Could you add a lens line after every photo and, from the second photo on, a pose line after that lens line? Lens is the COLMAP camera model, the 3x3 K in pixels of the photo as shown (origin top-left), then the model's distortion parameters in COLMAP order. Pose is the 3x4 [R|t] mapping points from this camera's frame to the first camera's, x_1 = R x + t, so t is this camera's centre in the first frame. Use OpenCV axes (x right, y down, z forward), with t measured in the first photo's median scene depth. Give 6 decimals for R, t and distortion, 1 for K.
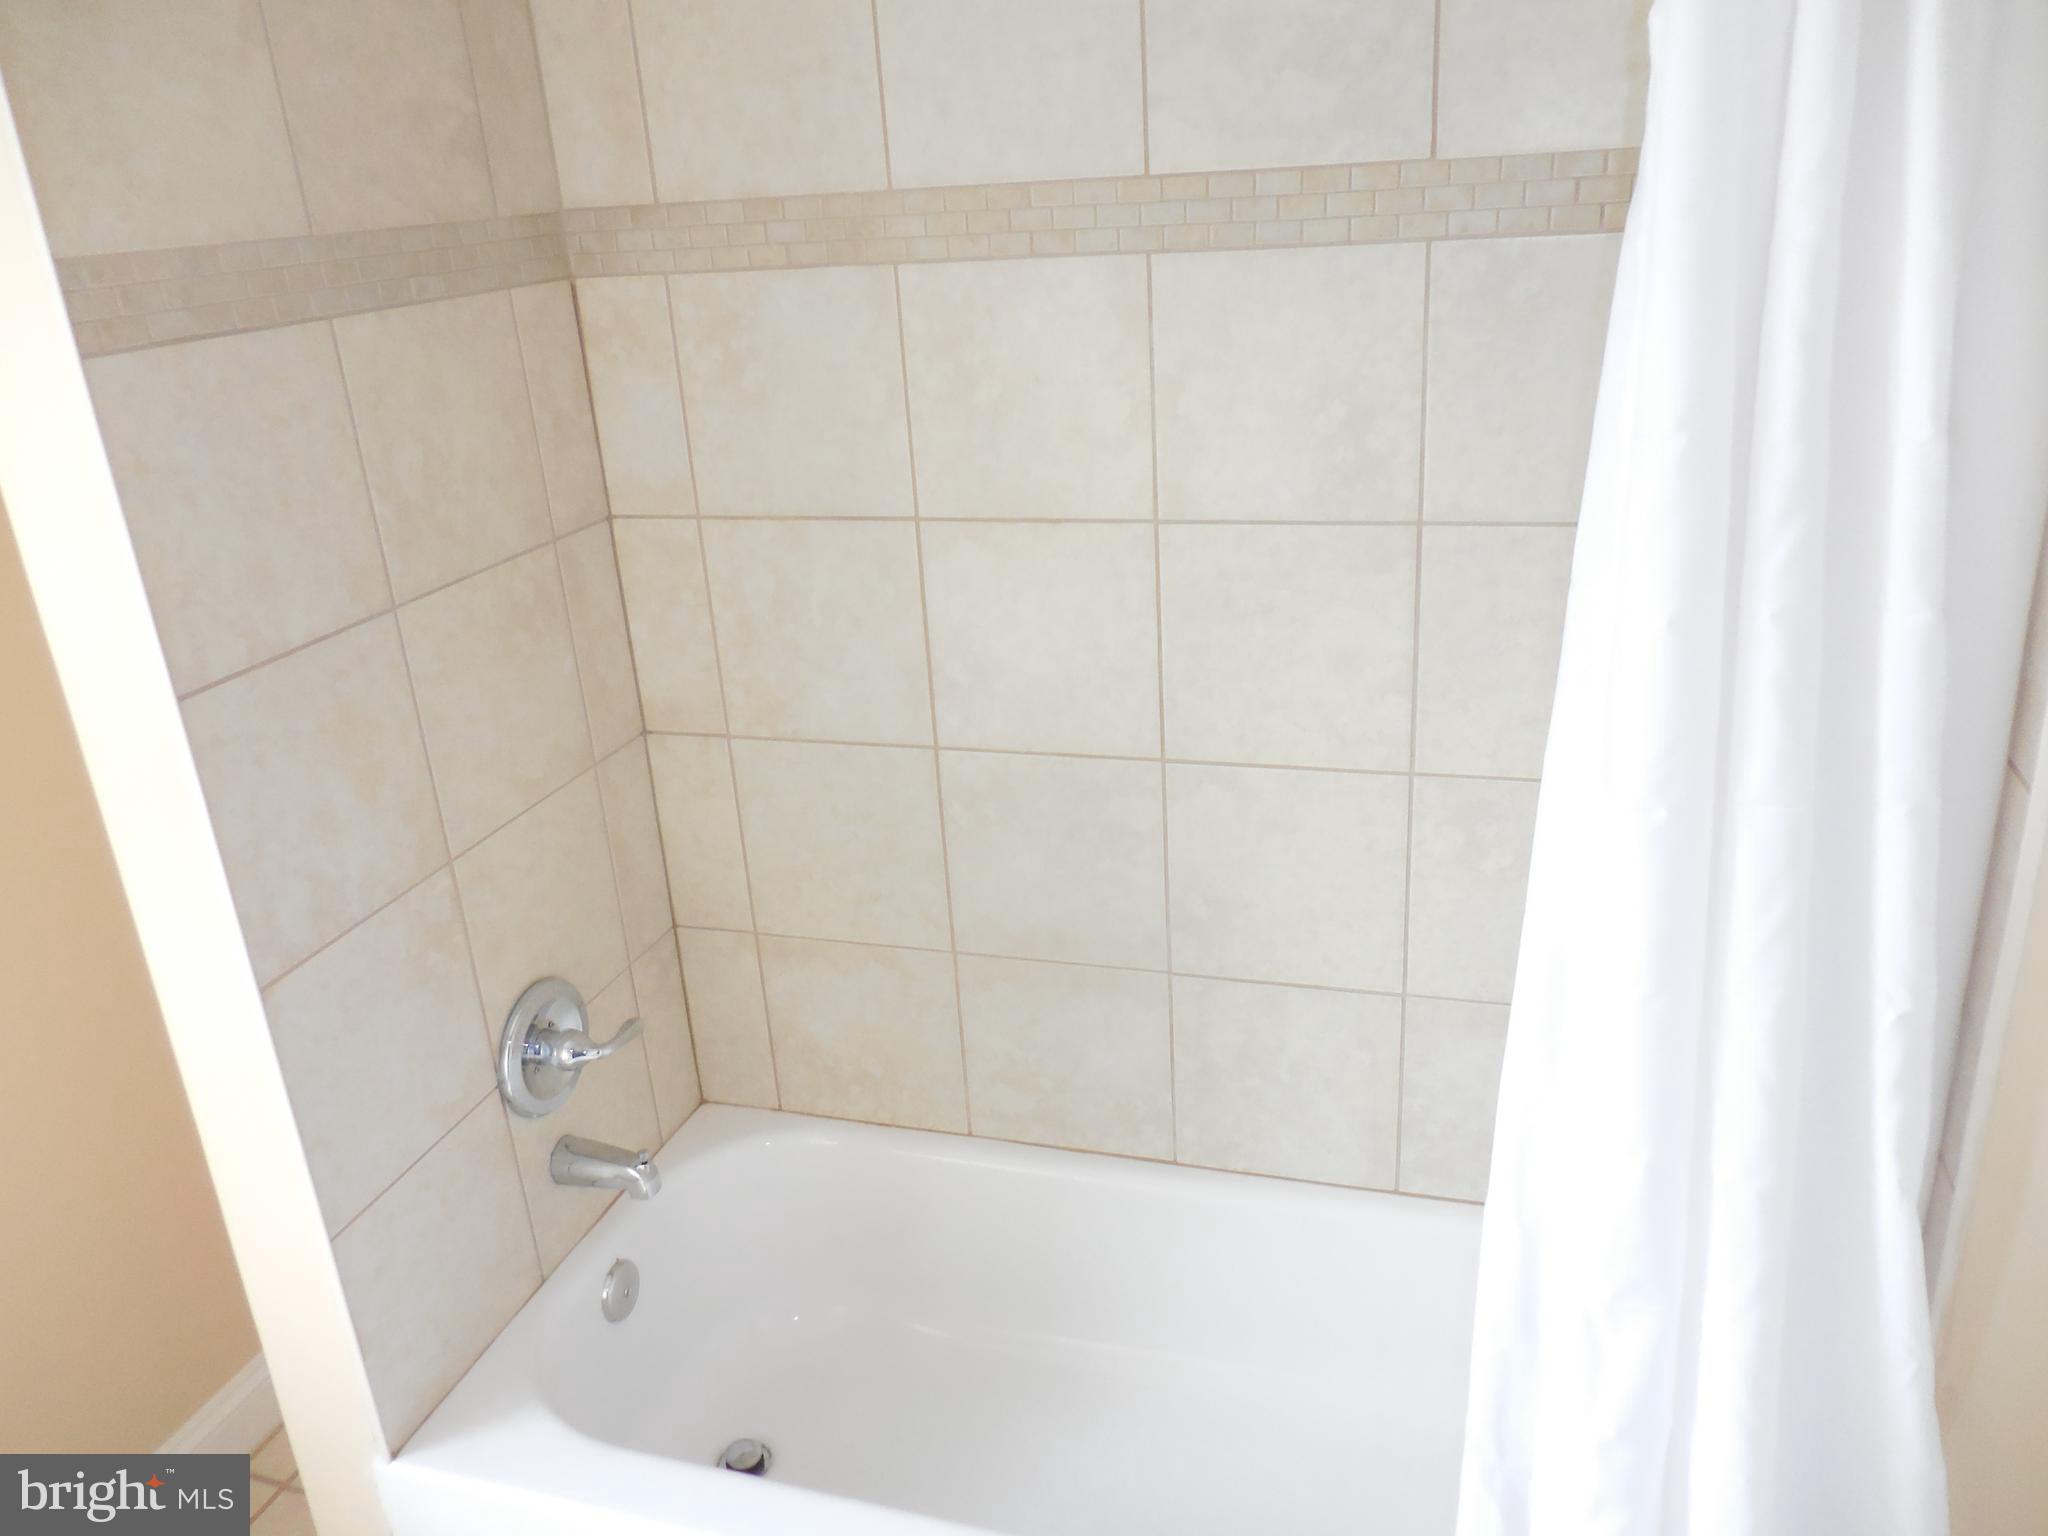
lens RADIAL K [[1515.7, 0, 1024.0], [0, 1515.7, 768.0], [0, 0, 1]] dist [-0.027345, 0.002706]
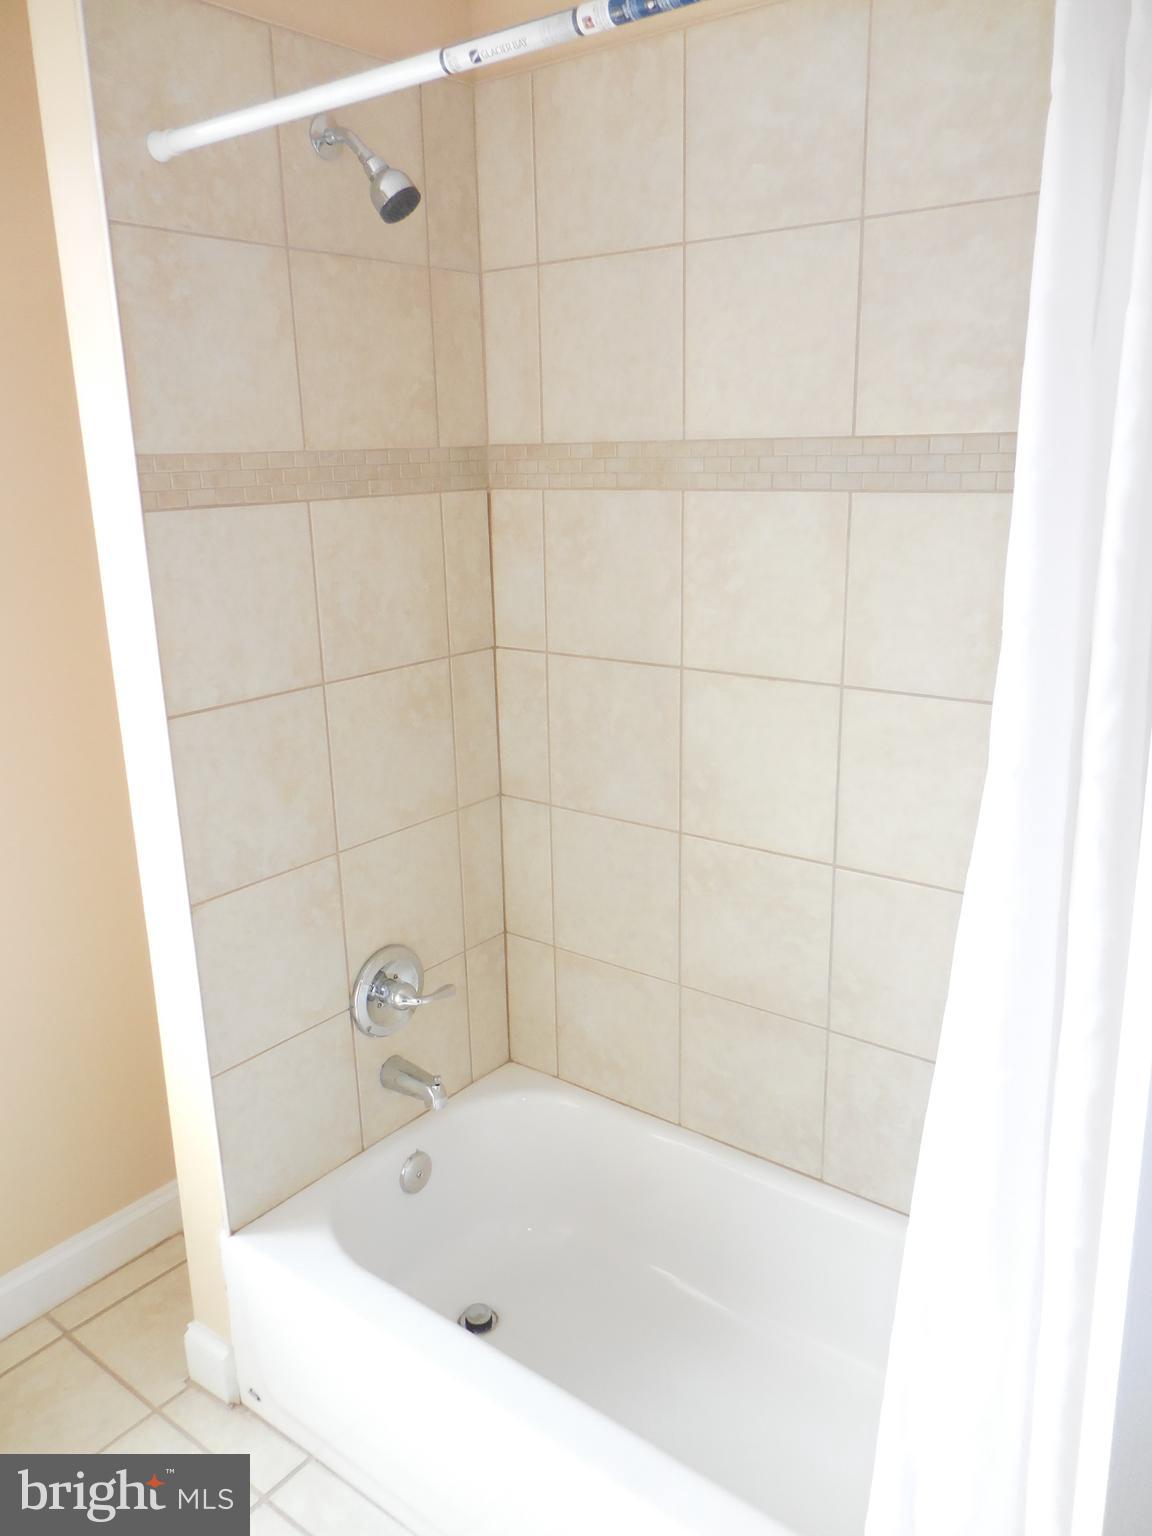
lens RADIAL K [[1133.0, 0, 576.0], [0, 1133.0, 768.0], [0, 0, 1]] dist [-0.036117, 0.030454]
pose [[0.935429, 0.131816, -0.328020, 0.199065], [-0.161478, 0.984749, -0.064768, 0.011745], [0.314480, 0.113554, 0.942448, -0.013831]]
